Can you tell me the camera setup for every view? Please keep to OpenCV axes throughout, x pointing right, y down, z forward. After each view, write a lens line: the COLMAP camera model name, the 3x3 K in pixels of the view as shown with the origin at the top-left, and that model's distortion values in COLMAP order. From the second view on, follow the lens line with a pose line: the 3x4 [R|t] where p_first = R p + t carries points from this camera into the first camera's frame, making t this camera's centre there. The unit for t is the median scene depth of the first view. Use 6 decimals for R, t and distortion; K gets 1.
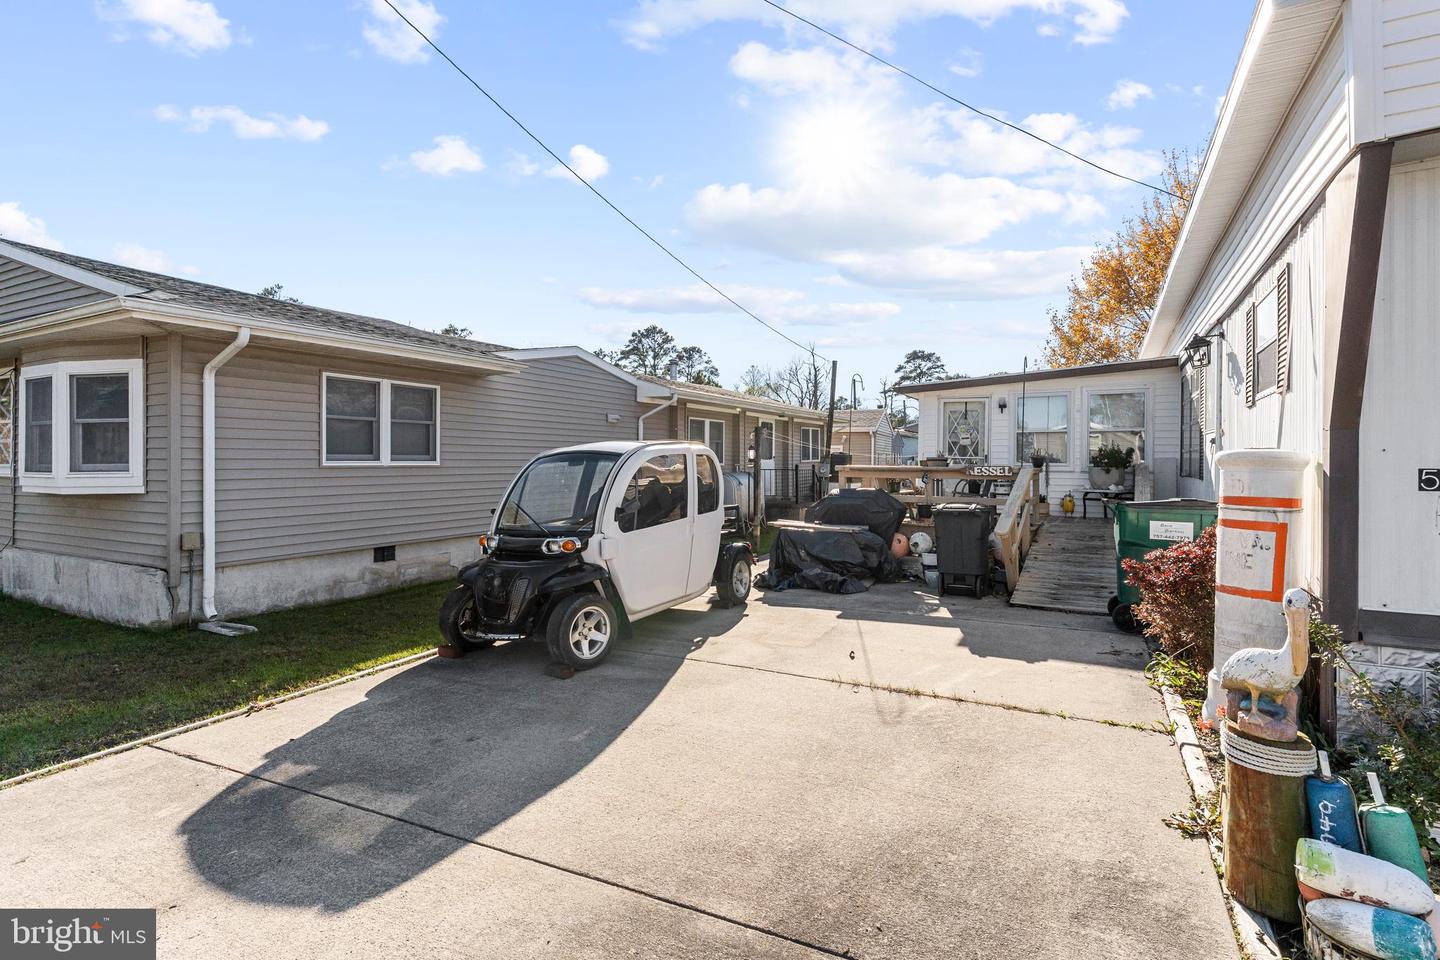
lens RADIAL K [[689.7, 0, 719.5], [0, 689.7, 464.3], [0, 0, 1]] dist [0.000959, 0.000328]
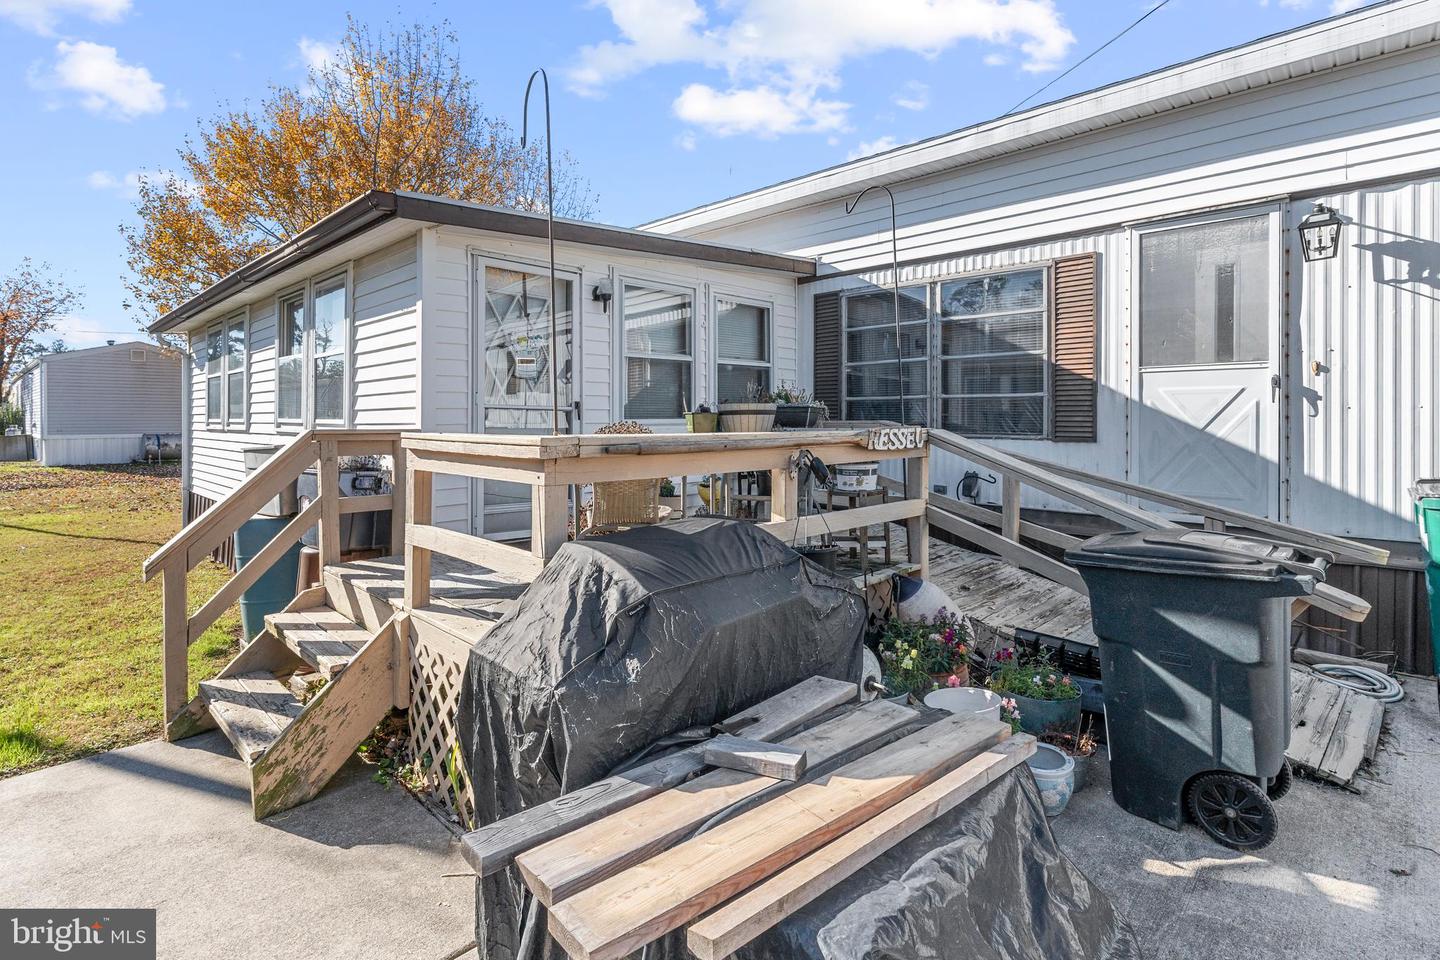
lens RADIAL K [[710.9, 0, 729.7], [0, 710.9, 416.0], [0, 0, 1]] dist [-0.001132, 0.000522]
pose [[0.255788, -0.003163, 0.966728, -0.037714], [0.008834, 0.999961, 0.000934, -0.004661], [-0.966692, 0.008302, 0.255806, 0.927243]]
